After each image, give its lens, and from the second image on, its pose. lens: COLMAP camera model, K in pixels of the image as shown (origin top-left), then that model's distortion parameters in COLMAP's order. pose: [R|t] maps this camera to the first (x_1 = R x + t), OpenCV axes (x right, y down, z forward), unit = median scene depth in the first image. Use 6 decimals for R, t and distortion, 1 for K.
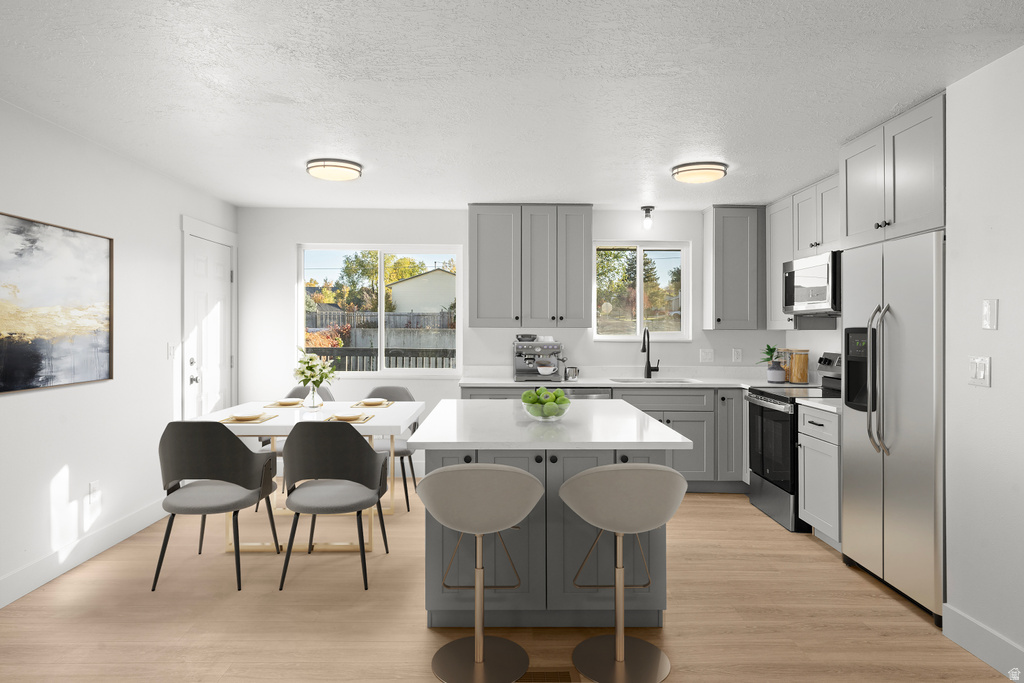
lens RADIAL K [[657.6, 0, 513.1], [0, 657.6, 323.6], [0, 0, 1]] dist [-0.006164, 0.011938]
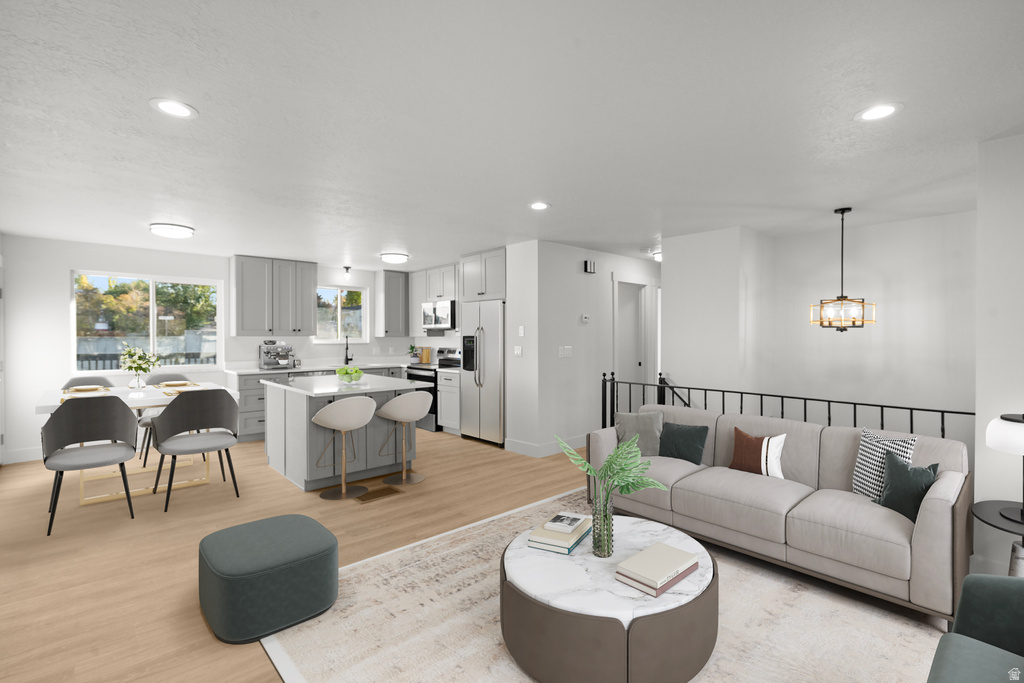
lens RADIAL K [[458.3, 0, 508.2], [0, 458.3, 339.8], [0, 0, 1]] dist [-0.000163, 0.001113]
pose [[0.749879, -0.009227, 0.661511, -0.450817], [-0.002318, 0.999860, 0.016574, -0.007252], [-0.661571, -0.013961, 0.749753, -0.319820]]
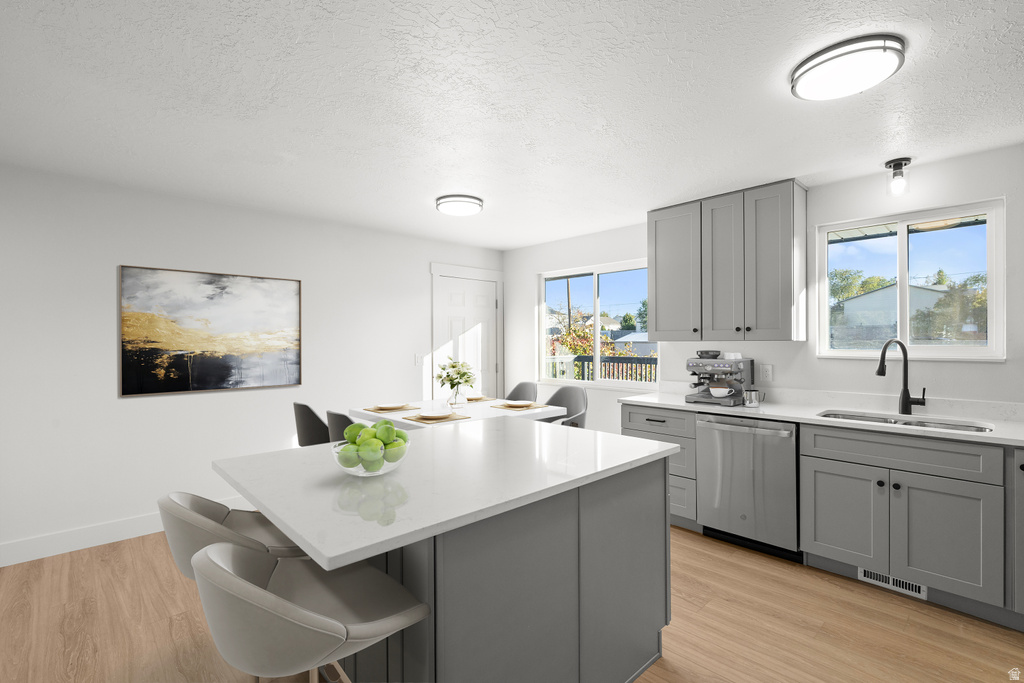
lens RADIAL K [[458.3, 0, 539.2], [0, 458.3, 339.6], [0, 0, 1]] dist [-0.000163, 0.001113]
pose [[0.727053, -0.014401, -0.686430, 0.414096], [0.016112, 0.999863, -0.003911, 0.003648], [0.686392, -0.008216, 0.727185, 0.644353]]
